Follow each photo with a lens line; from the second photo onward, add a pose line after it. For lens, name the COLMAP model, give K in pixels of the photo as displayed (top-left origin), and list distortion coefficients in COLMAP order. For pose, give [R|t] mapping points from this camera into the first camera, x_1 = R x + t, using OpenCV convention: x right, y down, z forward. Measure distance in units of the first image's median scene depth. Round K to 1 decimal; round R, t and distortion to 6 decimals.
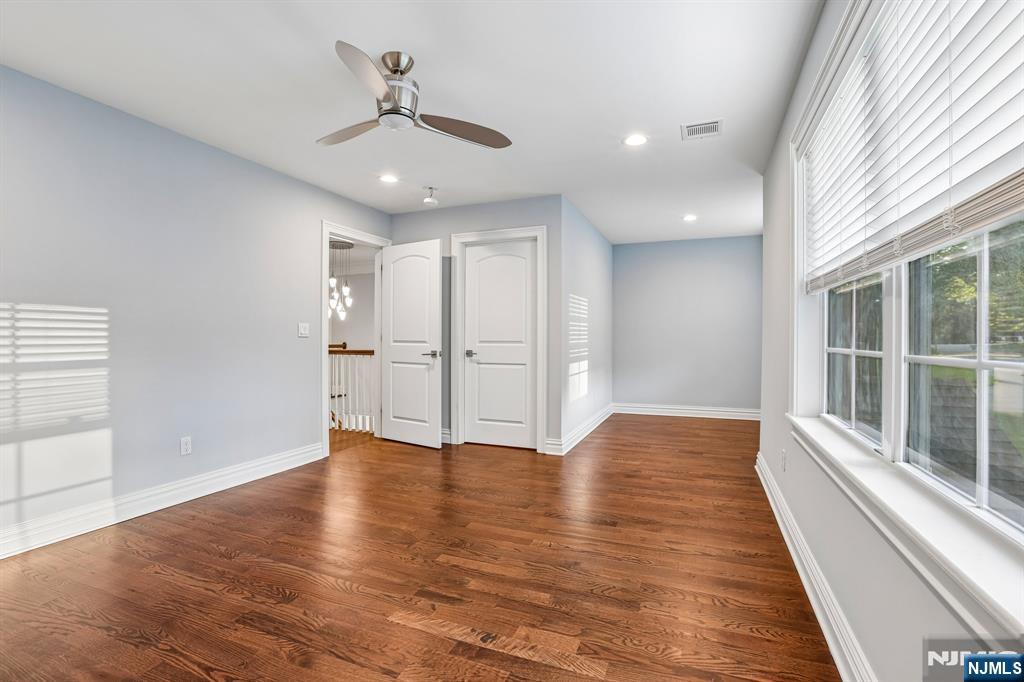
lens RADIAL K [[471.3, 0, 507.3], [0, 471.3, 342.6], [0, 0, 1]] dist [-0.035250, 0.002432]
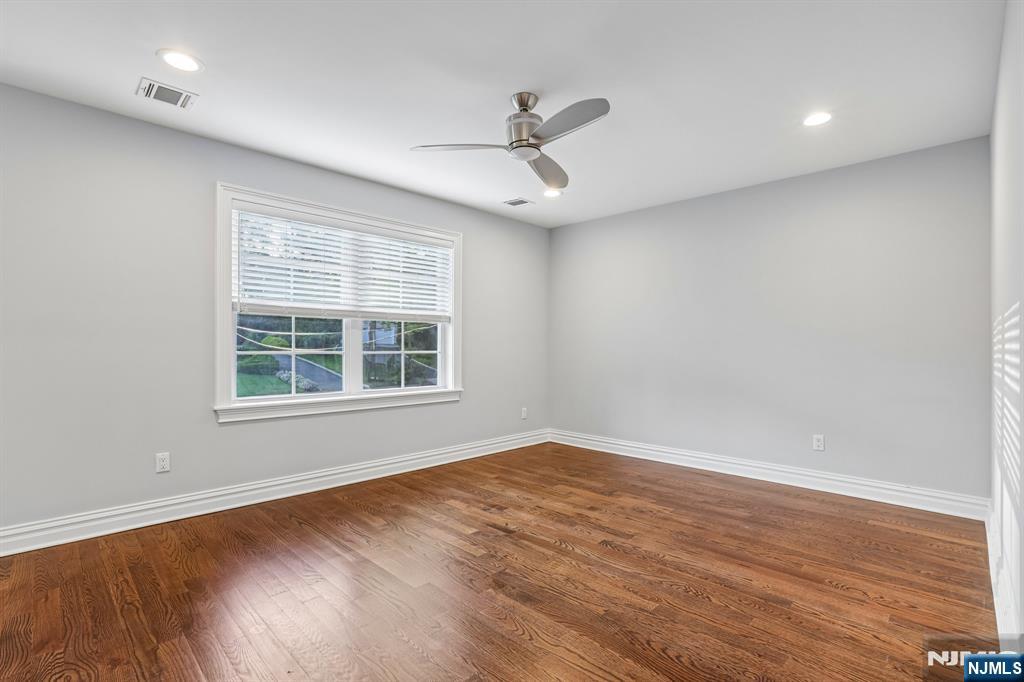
lens RADIAL K [[471.3, 0, 508.7], [0, 471.3, 343.0], [0, 0, 1]] dist [-0.035250, 0.002432]
pose [[-0.927789, -0.004368, 0.373080, -0.631798], [-0.005722, 0.999980, -0.002520, -0.016200], [-0.373062, -0.004472, -0.927796, 2.086463]]
